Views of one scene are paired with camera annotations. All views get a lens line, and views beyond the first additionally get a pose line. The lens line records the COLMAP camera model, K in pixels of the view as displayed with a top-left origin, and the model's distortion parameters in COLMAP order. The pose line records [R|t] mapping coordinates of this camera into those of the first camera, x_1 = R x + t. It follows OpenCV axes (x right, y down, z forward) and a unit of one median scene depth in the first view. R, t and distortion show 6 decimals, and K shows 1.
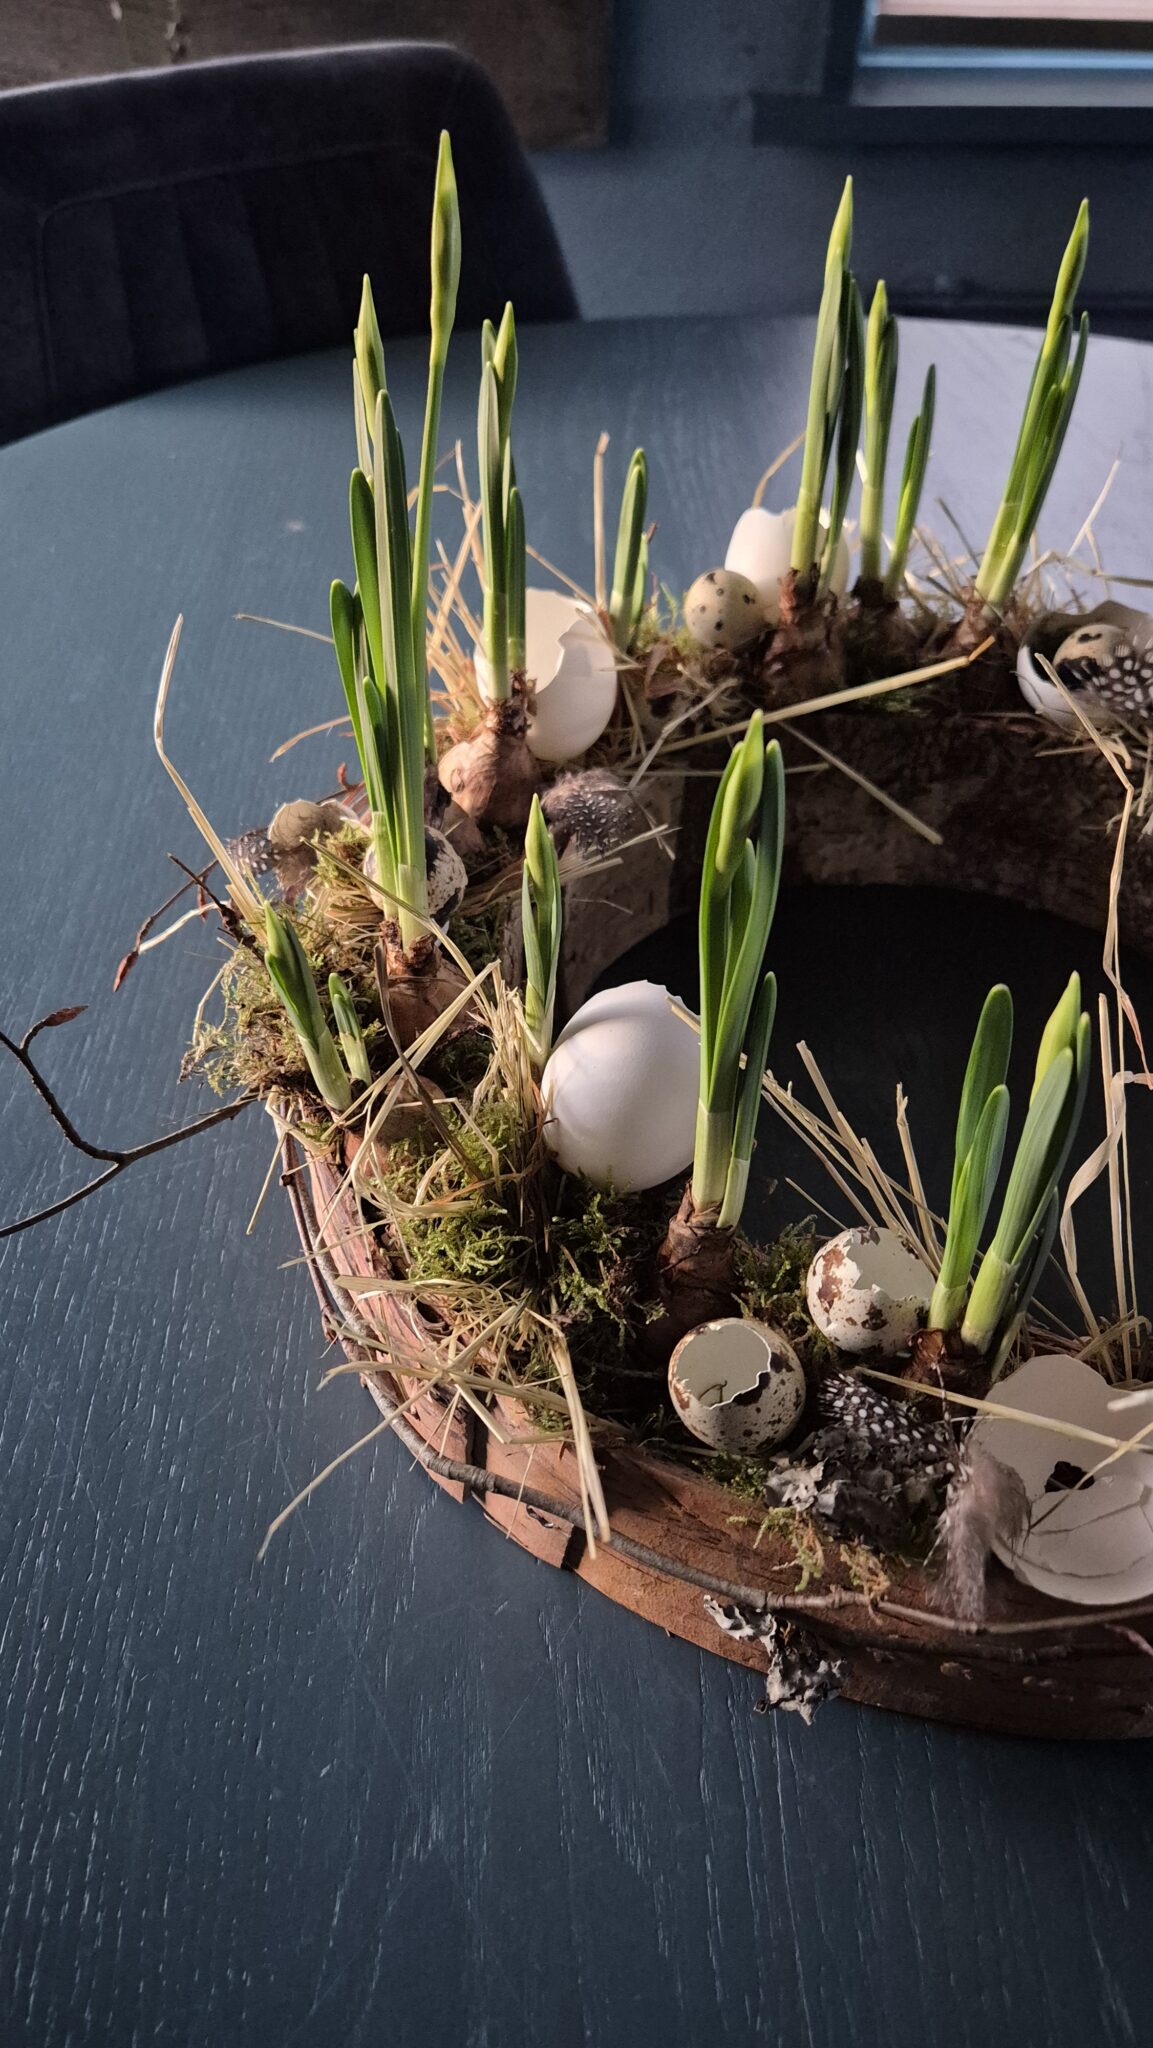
lens RADIAL K [[1376.1, 0, 575.5], [0, 1376.1, 1023.7], [0, 0, 1]] dist [0.030591, -0.019599]
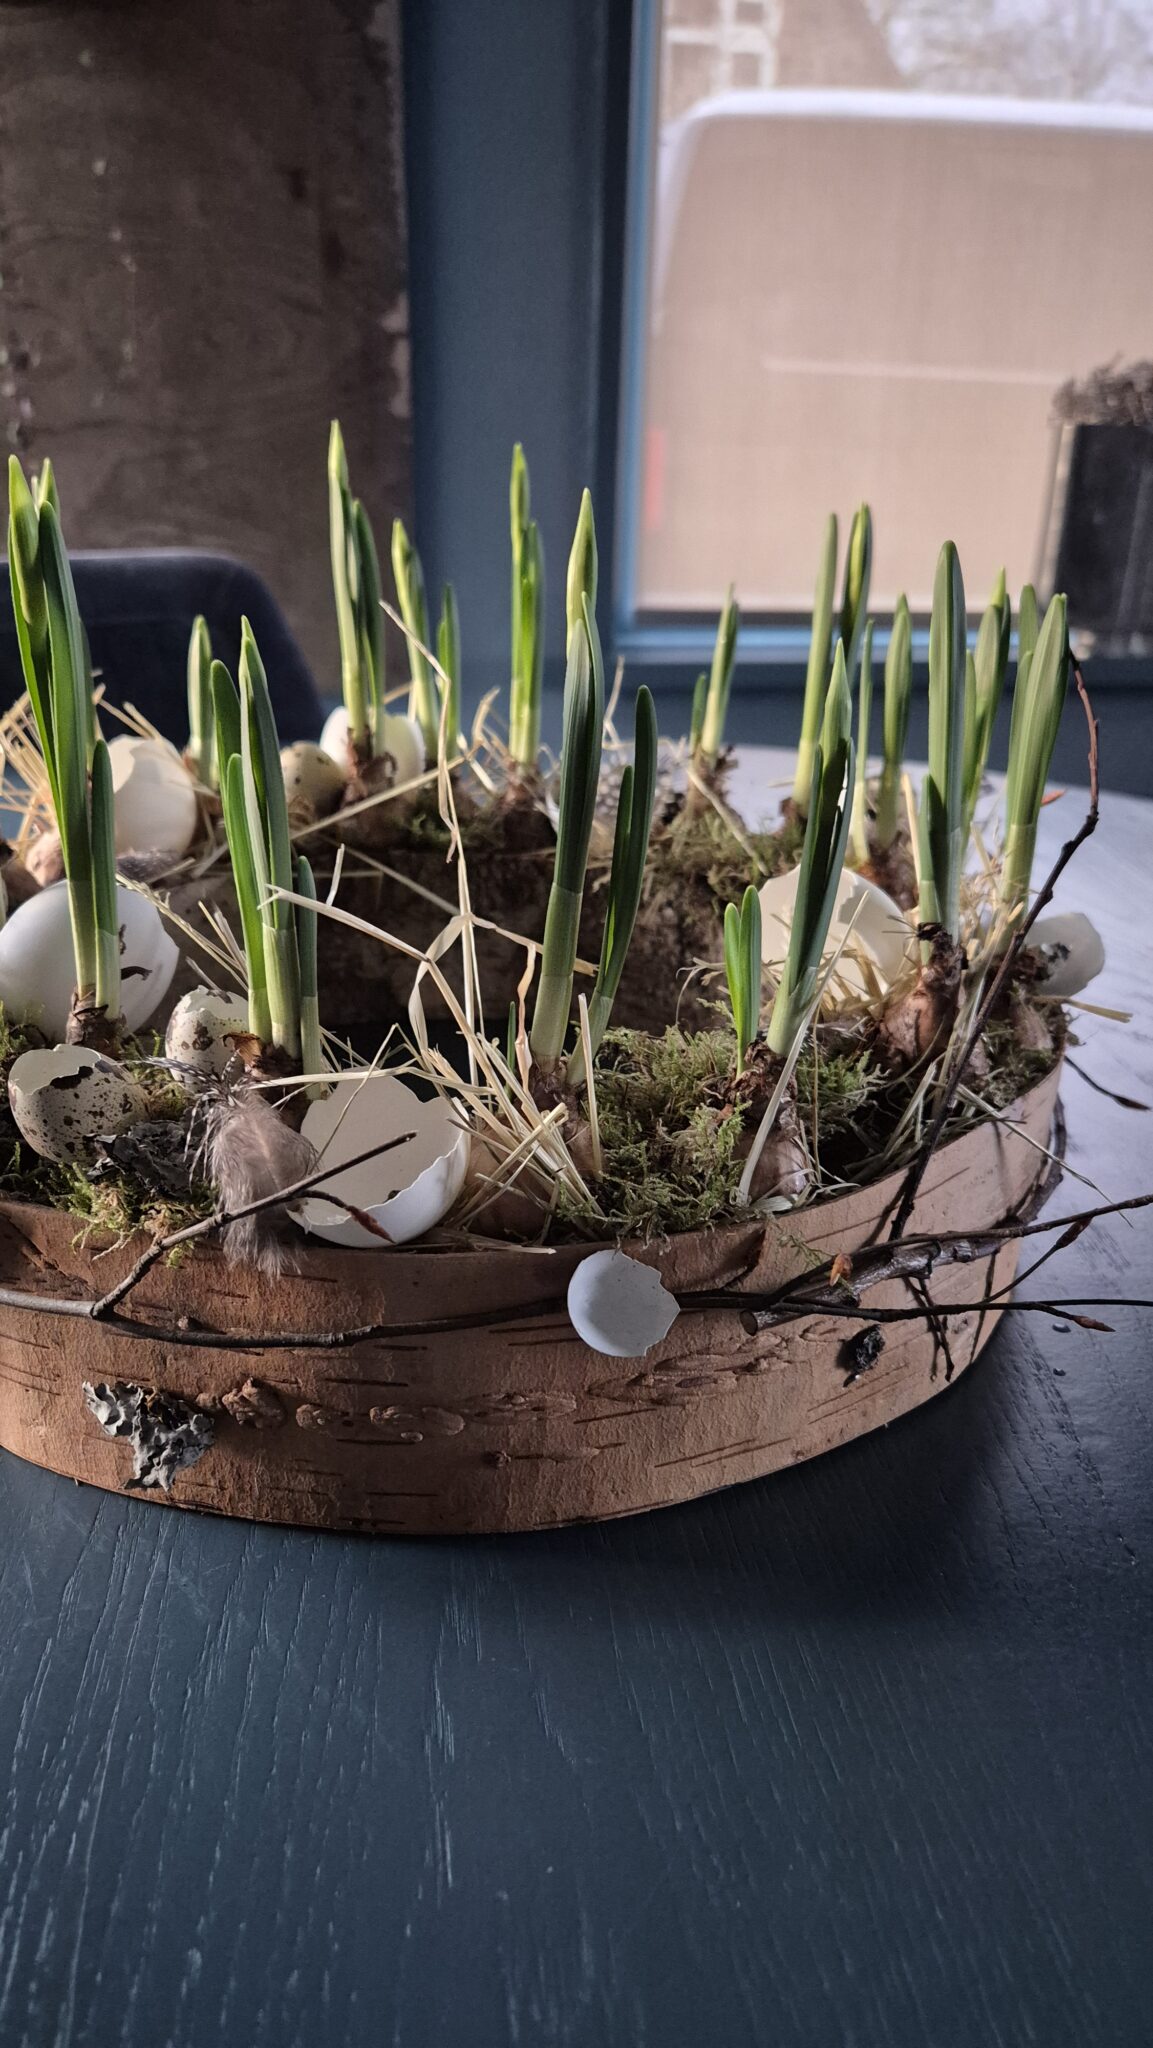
lens RADIAL K [[1376.1, 0, 571.2], [0, 1376.1, 1031.6], [0, 0, 1]] dist [0.030591, -0.019599]
pose [[0.997525, -0.025985, 0.065333, 0.405522], [0.048702, 0.925555, -0.375467, 0.591636], [-0.050713, 0.377720, 0.924530, -0.062752]]
